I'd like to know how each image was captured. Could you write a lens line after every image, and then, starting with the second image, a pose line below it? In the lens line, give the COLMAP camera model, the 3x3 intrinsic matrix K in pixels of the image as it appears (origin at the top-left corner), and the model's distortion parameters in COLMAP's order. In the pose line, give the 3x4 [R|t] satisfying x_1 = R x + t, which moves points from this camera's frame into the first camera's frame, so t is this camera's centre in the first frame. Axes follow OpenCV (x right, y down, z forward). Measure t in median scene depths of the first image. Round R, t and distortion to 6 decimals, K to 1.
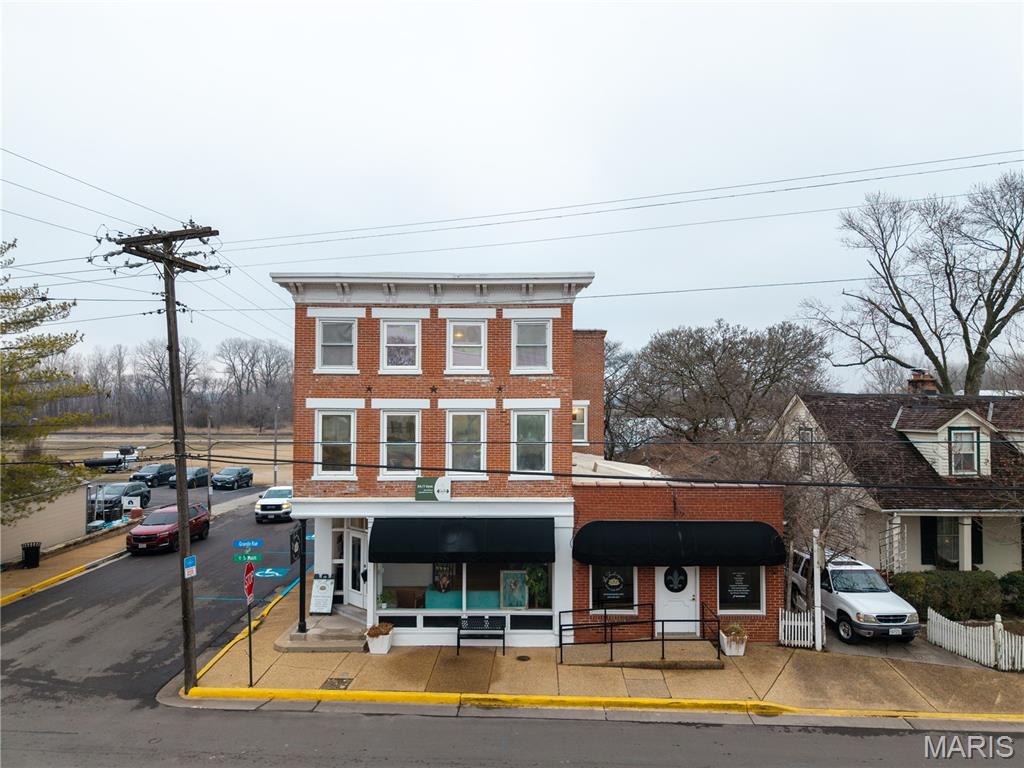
lens RADIAL K [[691.3, 0, 512.0], [0, 691.3, 384.0], [0, 0, 1]] dist [0.000837, 0.001571]
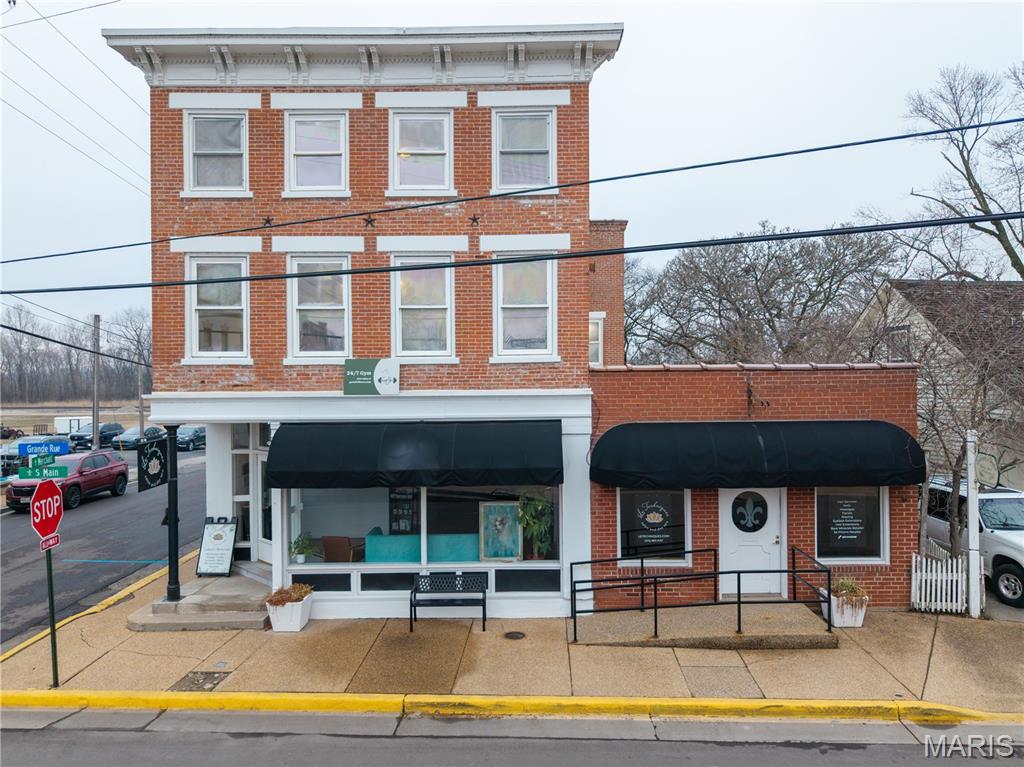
lens RADIAL K [[715.9, 0, 521.7], [0, 715.9, 383.4], [0, 0, 1]] dist [0.003882, -0.005037]
pose [[0.999914, -0.010984, 0.007224, 0.019840], [0.010747, 0.999428, 0.032075, 0.139549], [-0.007572, -0.031995, 0.999459, 0.338360]]
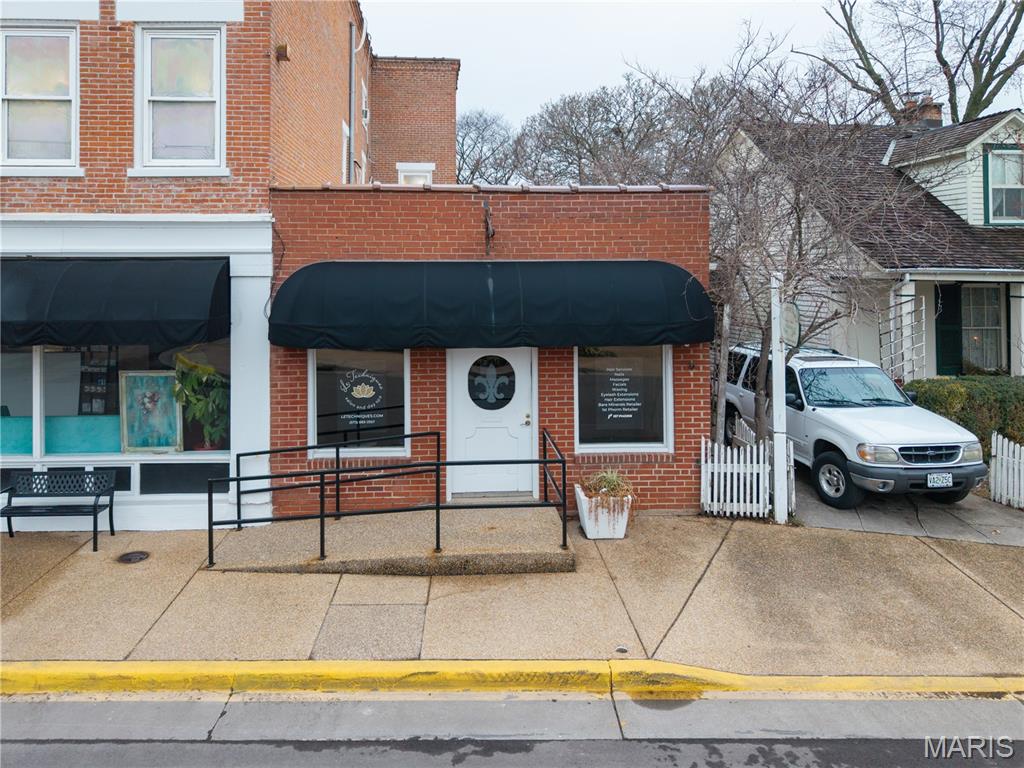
lens RADIAL K [[724.8, 0, 478.5], [0, 724.8, 266.0], [0, 0, 1]] dist [0.027031, -0.029987]
pose [[0.998131, -0.003331, 0.061014, 0.199434], [0.001815, 0.999688, 0.024893, 0.189931], [-0.061078, -0.024736, 0.997826, 0.501792]]
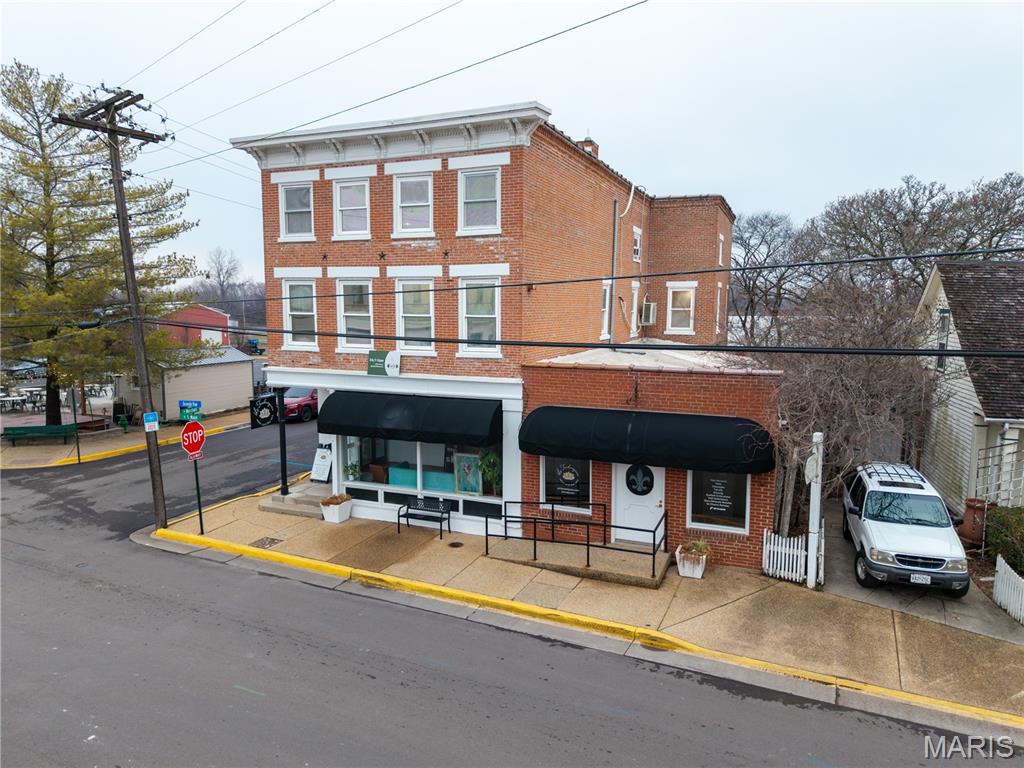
lens RADIAL K [[682.5, 0, 512.4], [0, 682.5, 389.9], [0, 0, 1]] dist [0.022044, -0.026616]
pose [[0.924966, 0.047546, -0.377065, 0.404137], [0.009334, 0.989002, 0.147607, 0.052894], [0.379936, -0.140052, 0.914349, 0.207601]]
